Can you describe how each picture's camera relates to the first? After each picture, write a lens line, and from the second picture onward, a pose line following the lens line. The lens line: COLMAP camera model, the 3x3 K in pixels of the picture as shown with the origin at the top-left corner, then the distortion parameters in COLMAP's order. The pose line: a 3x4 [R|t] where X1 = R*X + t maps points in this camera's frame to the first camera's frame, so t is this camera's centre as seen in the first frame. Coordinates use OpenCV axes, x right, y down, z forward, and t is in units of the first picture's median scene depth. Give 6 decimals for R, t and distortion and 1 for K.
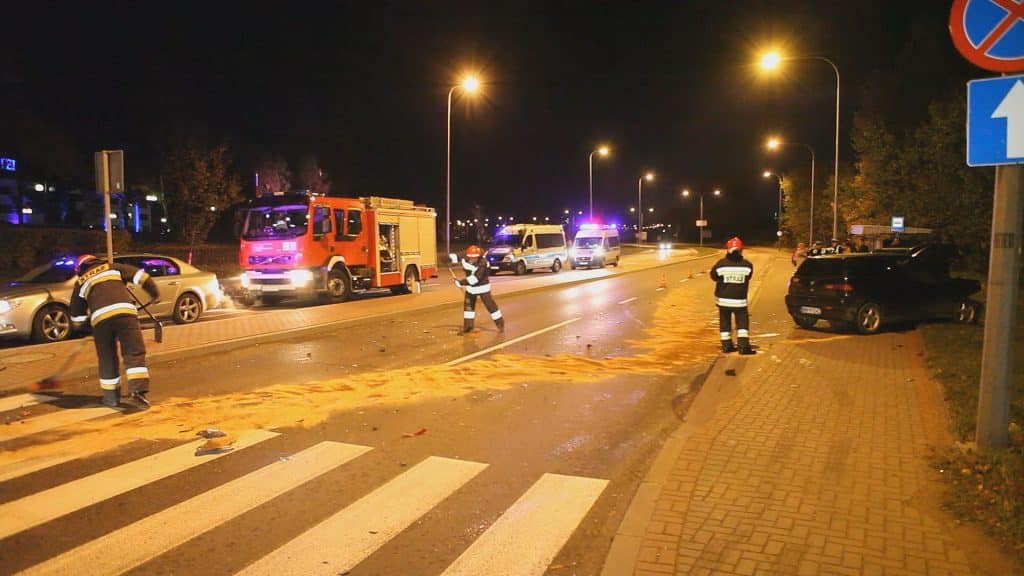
lens RADIAL K [[695.0, 0, 513.9], [0, 695.0, 309.5], [0, 0, 1]] dist [-0.108802, 0.072559]
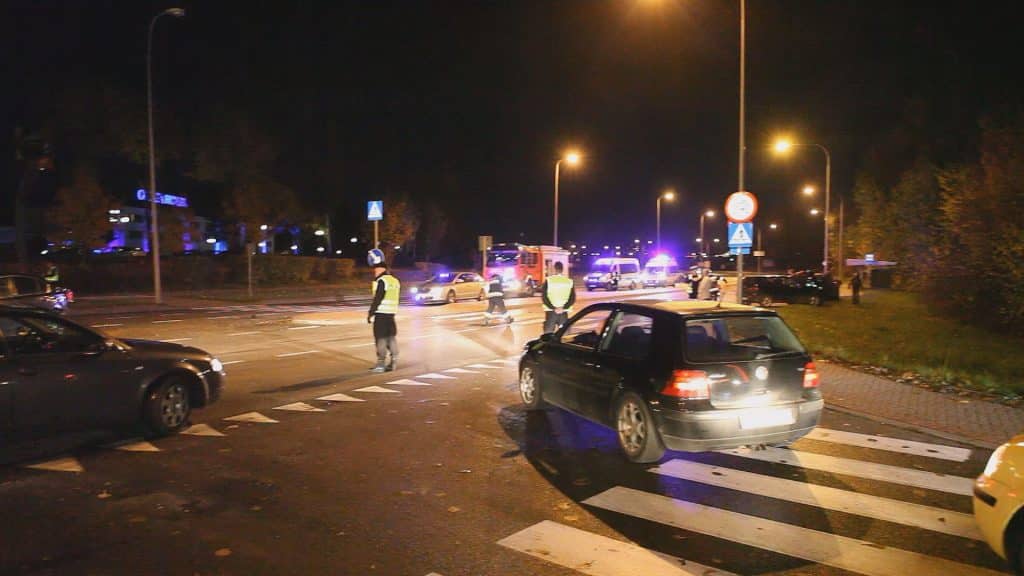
lens RADIAL K [[695.0, 0, 513.9], [0, 695.0, 309.5], [0, 0, 1]] dist [-0.108802, 0.072559]
pose [[0.995124, 0.013343, -0.097728, -0.084205], [-0.017098, 0.999144, -0.037682, 0.088189], [0.097142, 0.039169, 0.994499, -0.904039]]
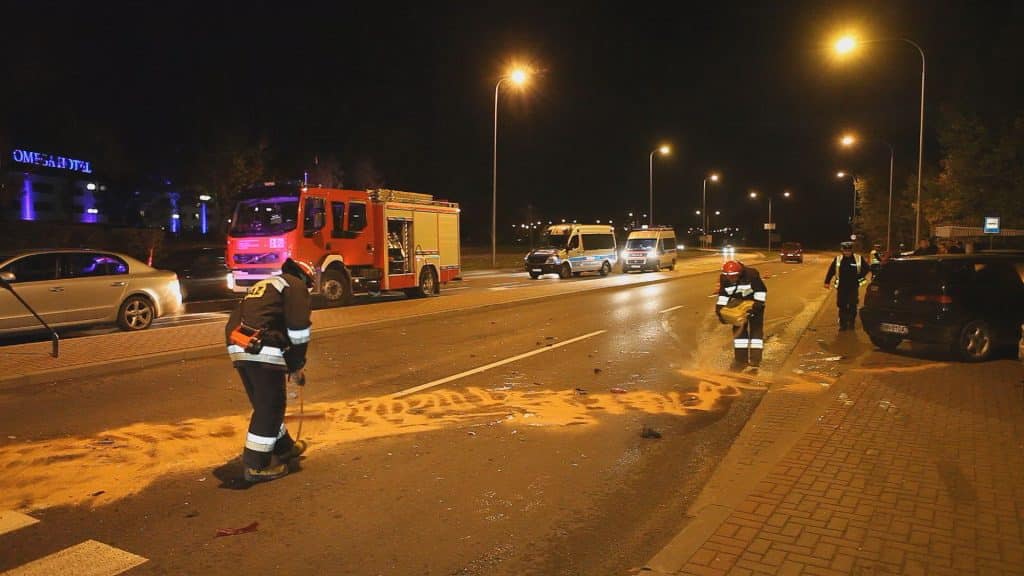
lens RADIAL K [[695.0, 0, 513.9], [0, 695.0, 309.5], [0, 0, 1]] dist [-0.108802, 0.072559]
pose [[0.995620, 0.014142, -0.092412, 0.047822], [-0.014533, 0.999888, -0.003562, -0.006582], [0.092351, 0.004890, 0.995714, 0.122511]]
